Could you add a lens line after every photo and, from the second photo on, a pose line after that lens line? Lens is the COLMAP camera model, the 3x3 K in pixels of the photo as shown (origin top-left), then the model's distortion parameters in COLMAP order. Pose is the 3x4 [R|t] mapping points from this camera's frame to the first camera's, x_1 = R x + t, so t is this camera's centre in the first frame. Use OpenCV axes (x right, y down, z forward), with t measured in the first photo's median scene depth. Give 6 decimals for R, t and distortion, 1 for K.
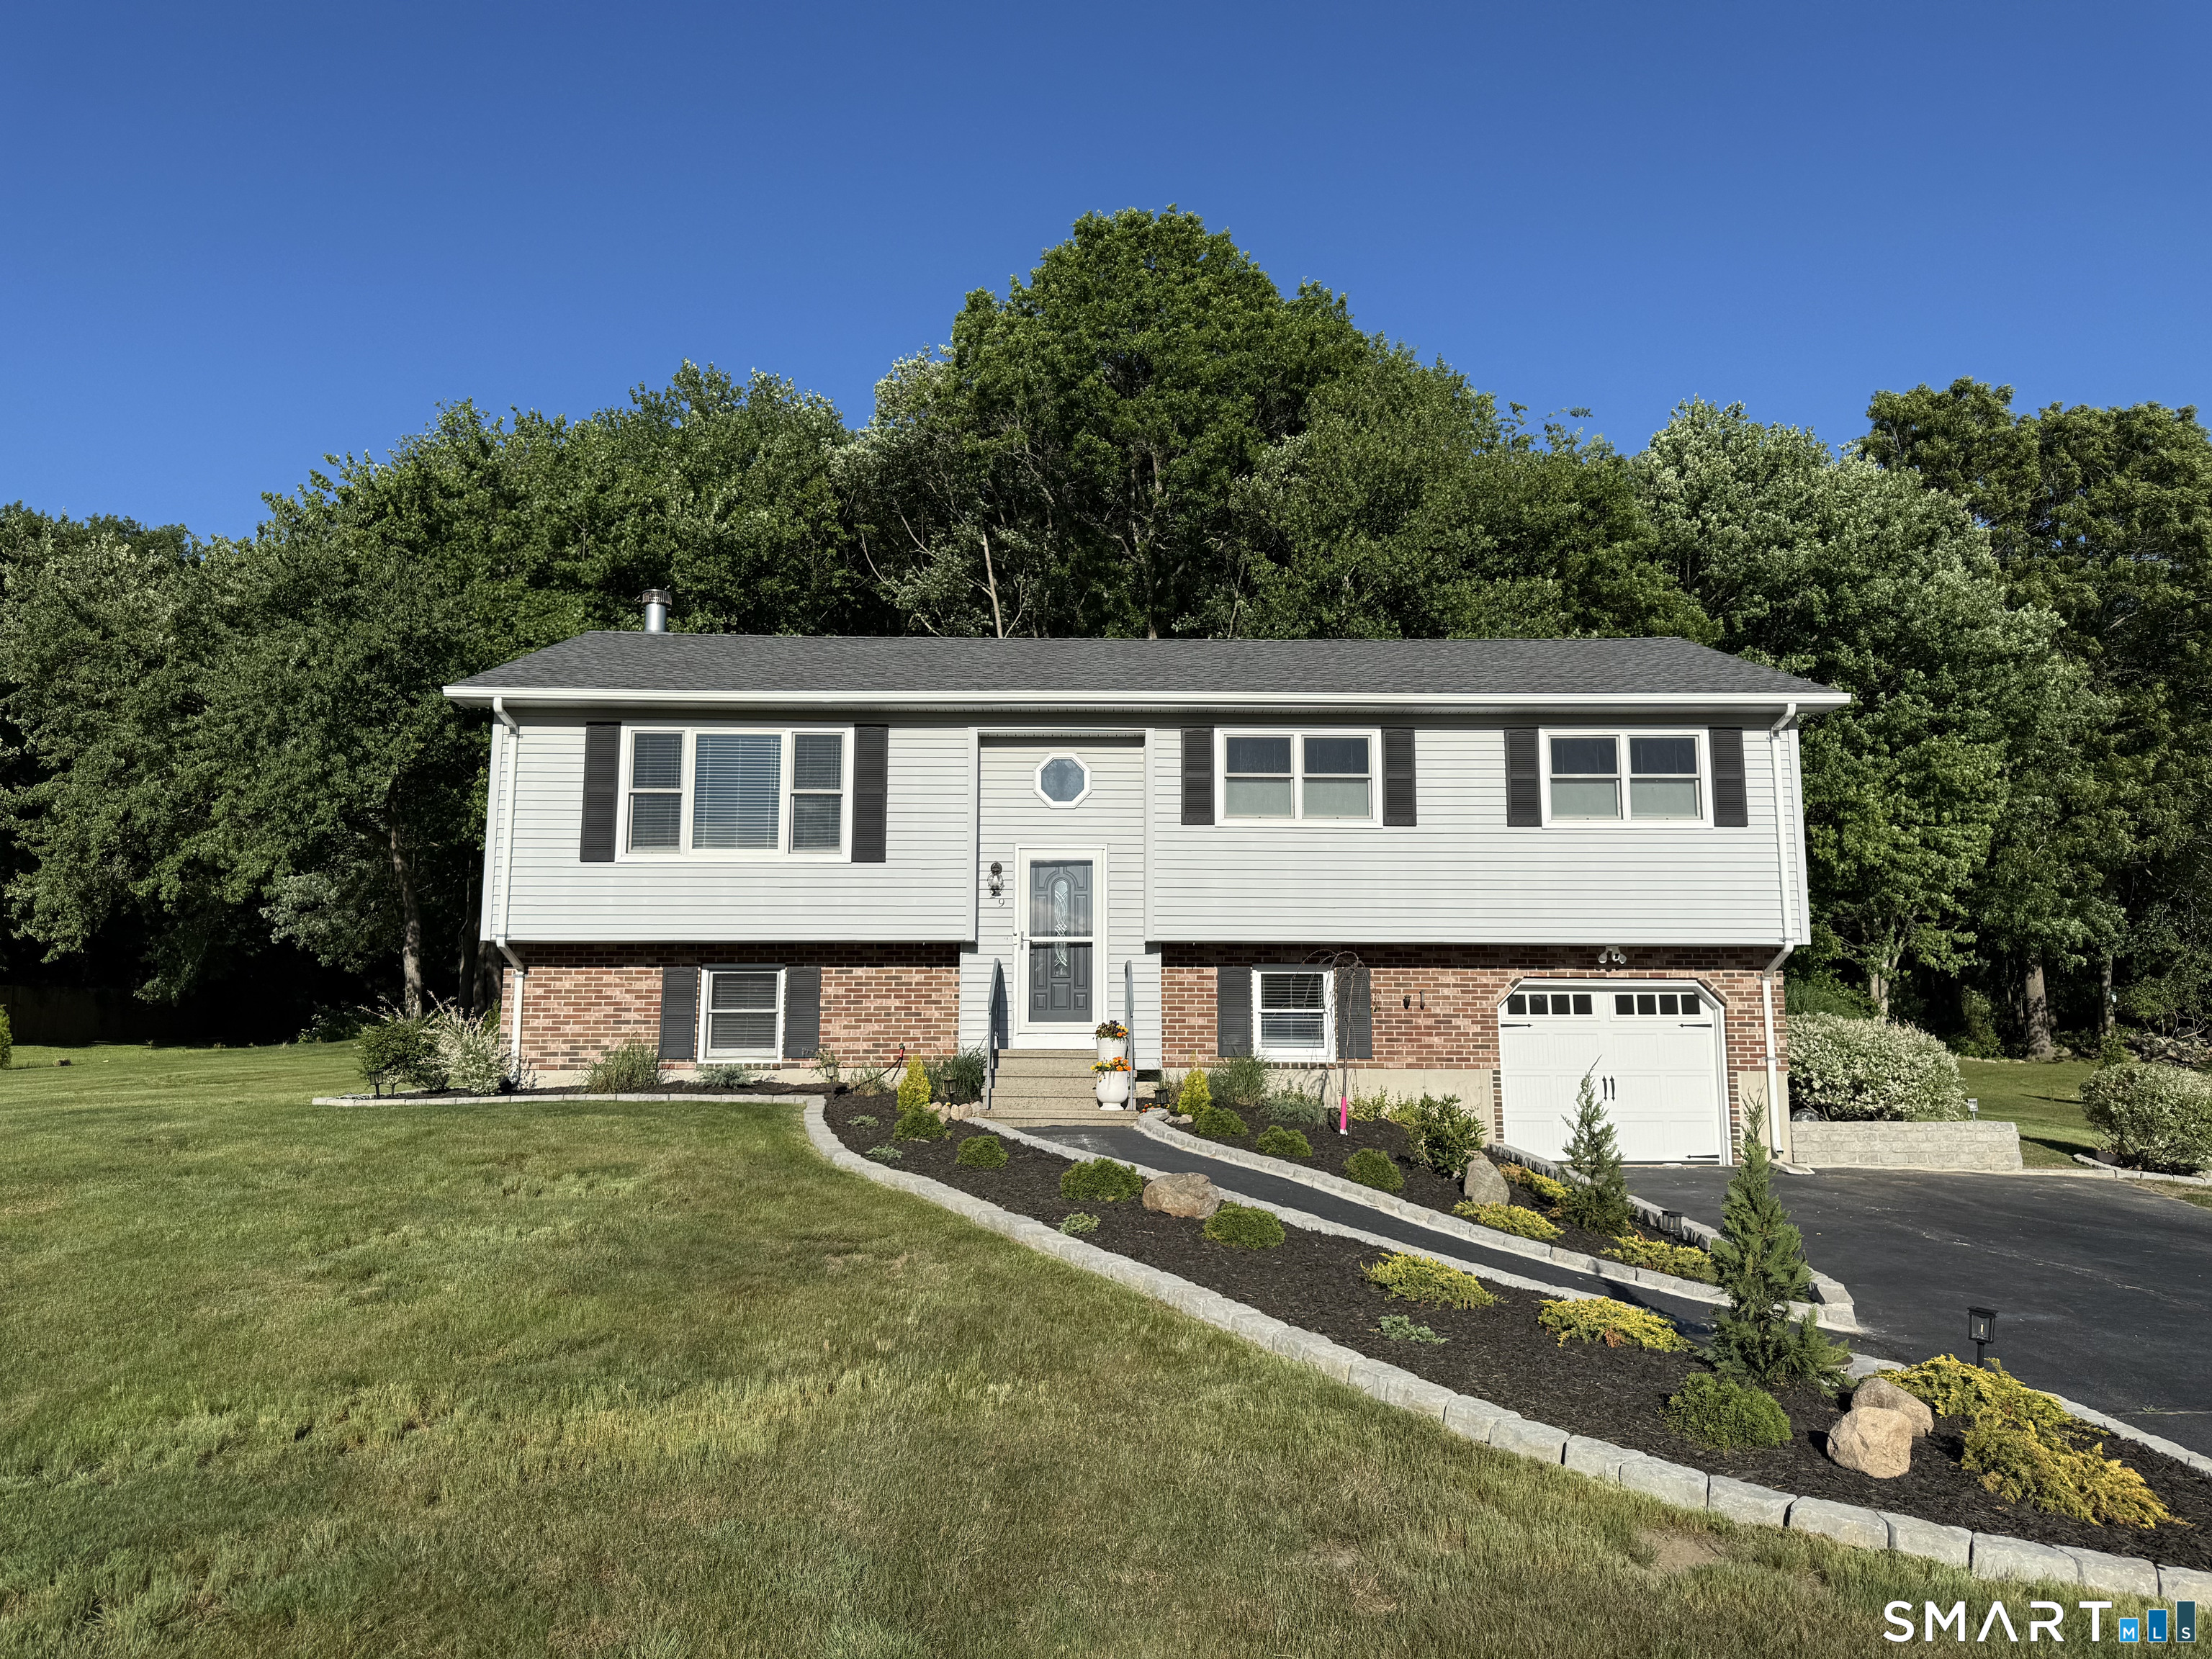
lens RADIAL K [[1665.0, 0, 1106.0], [0, 1665.0, 829.5], [0, 0, 1]] dist [0.138780, -0.260270]
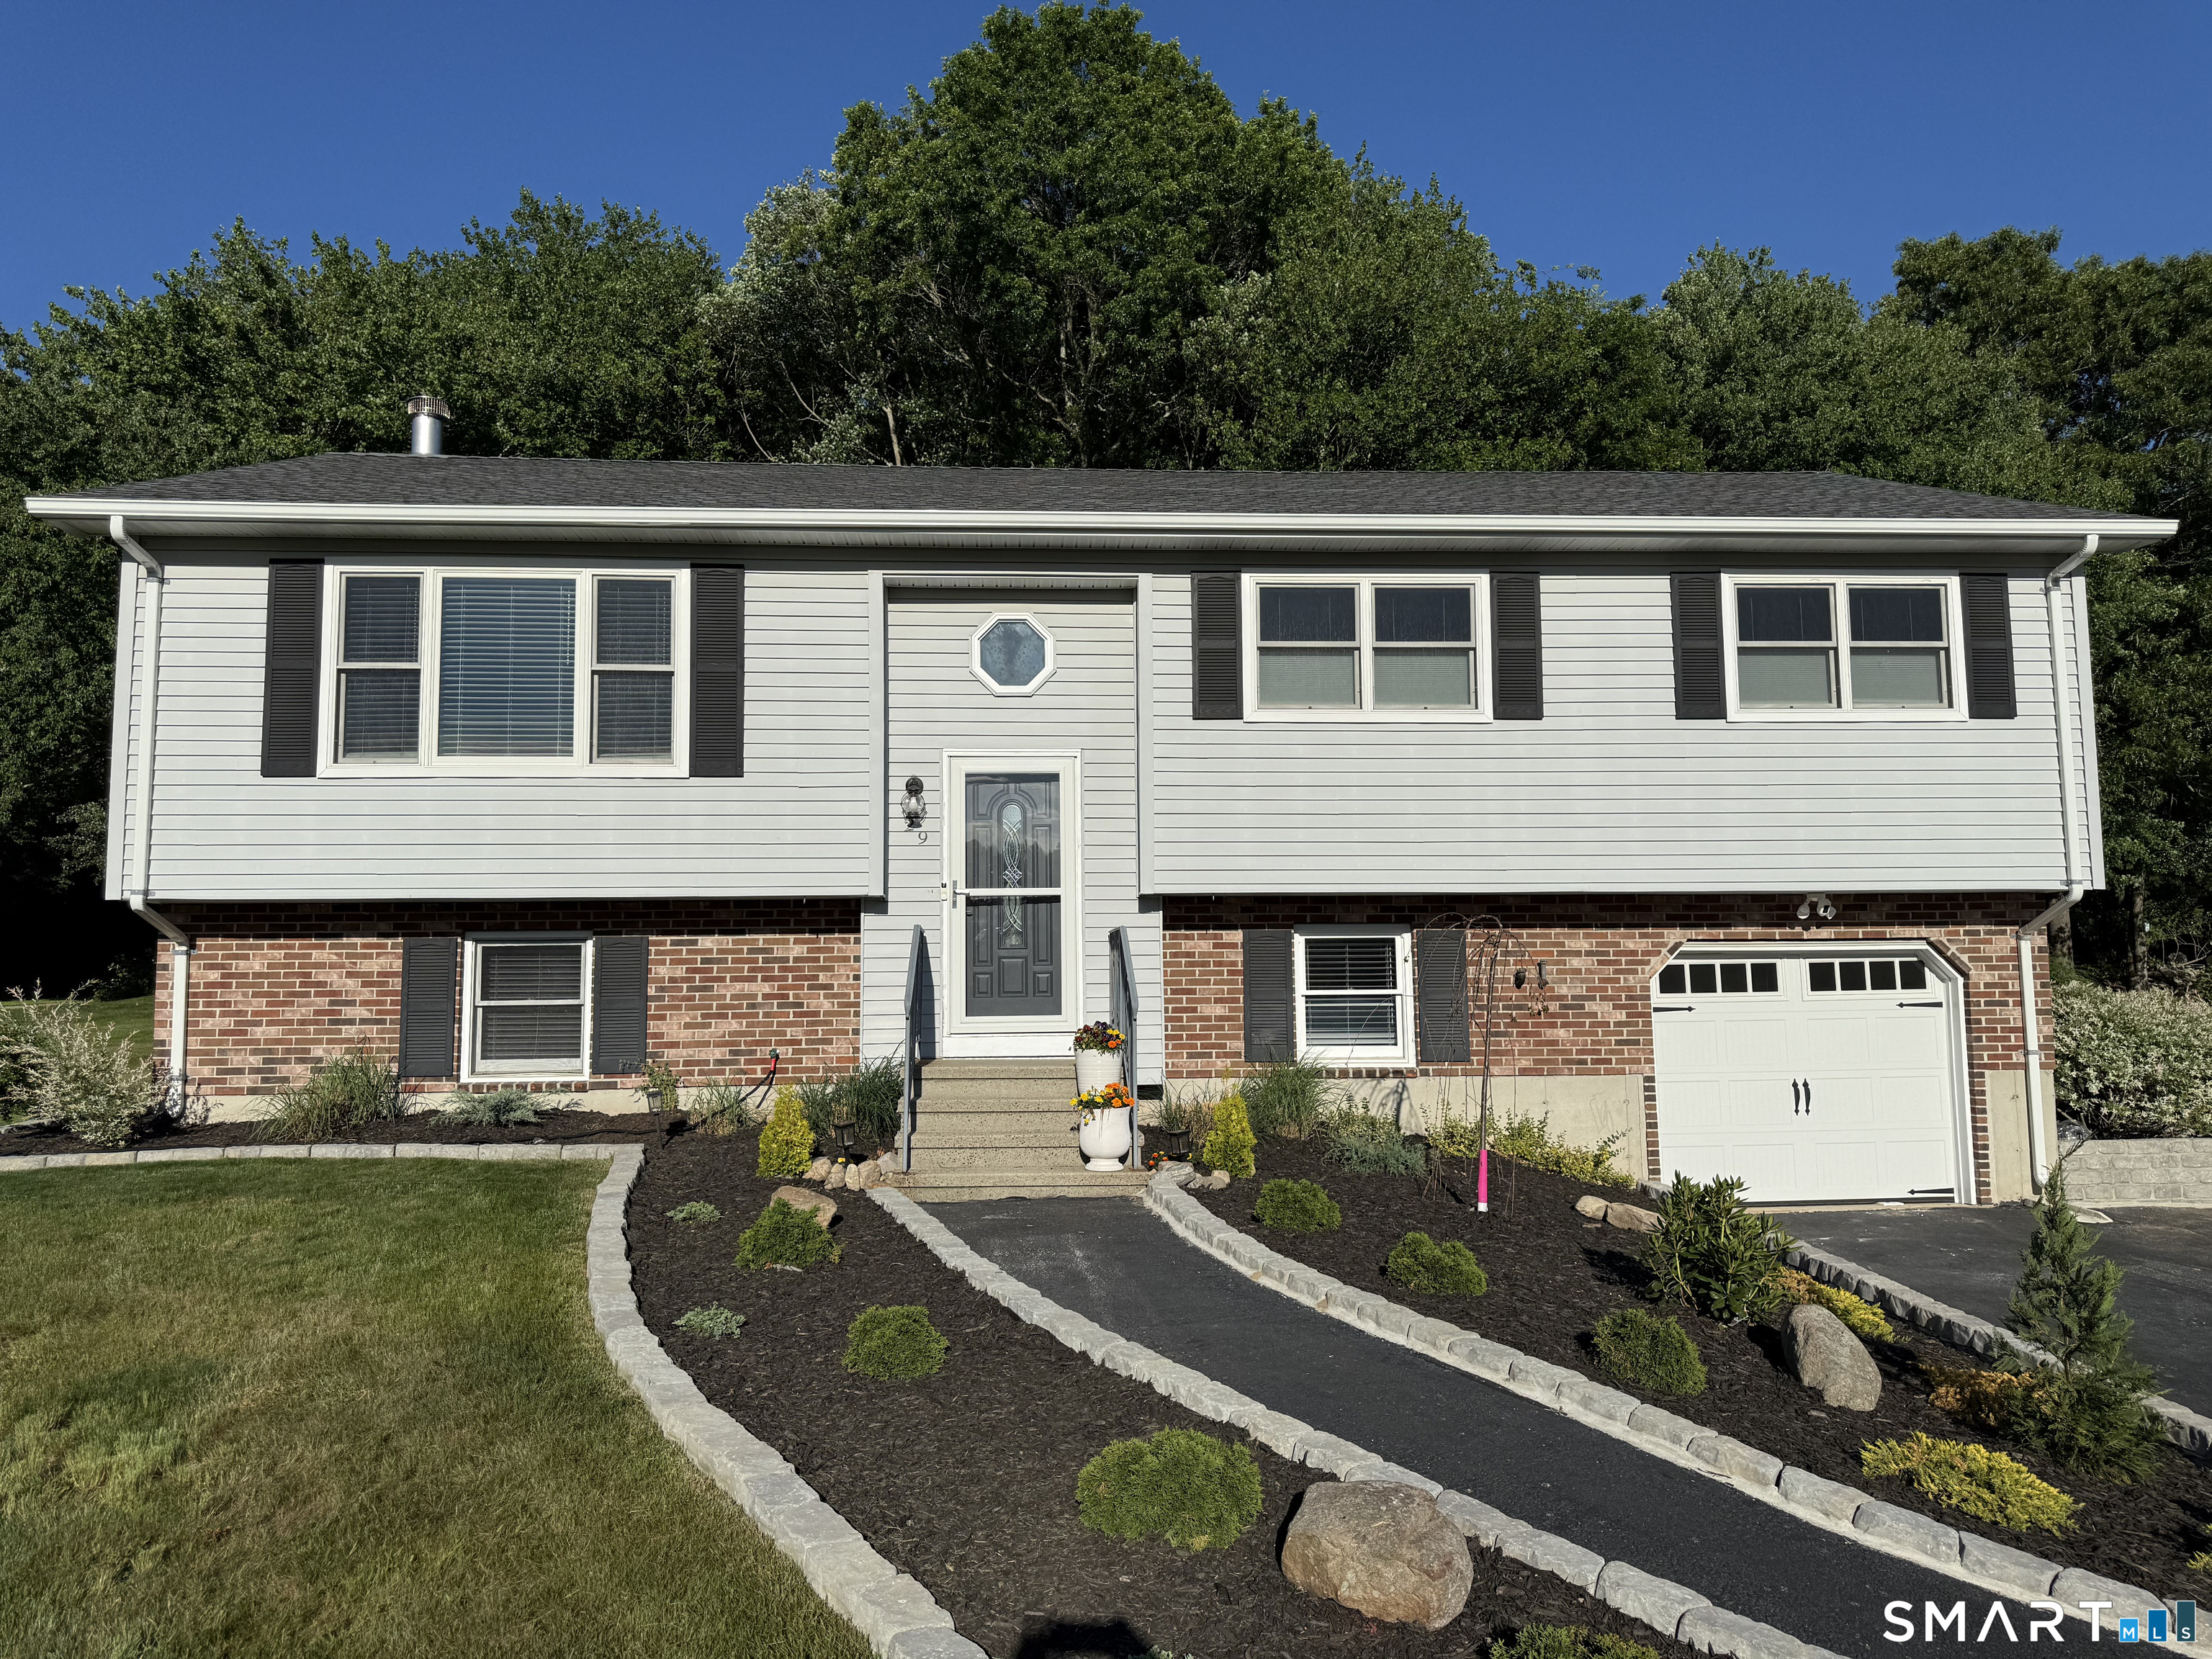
lens RADIAL K [[1665.0, 0, 1106.0], [0, 1665.0, 829.5], [0, 0, 1]] dist [0.138780, -0.260270]
pose [[0.998496, -0.006004, 0.054501, -0.025880], [0.003333, 0.998794, 0.048976, 0.008370], [-0.054729, -0.048721, 0.997312, 0.331595]]
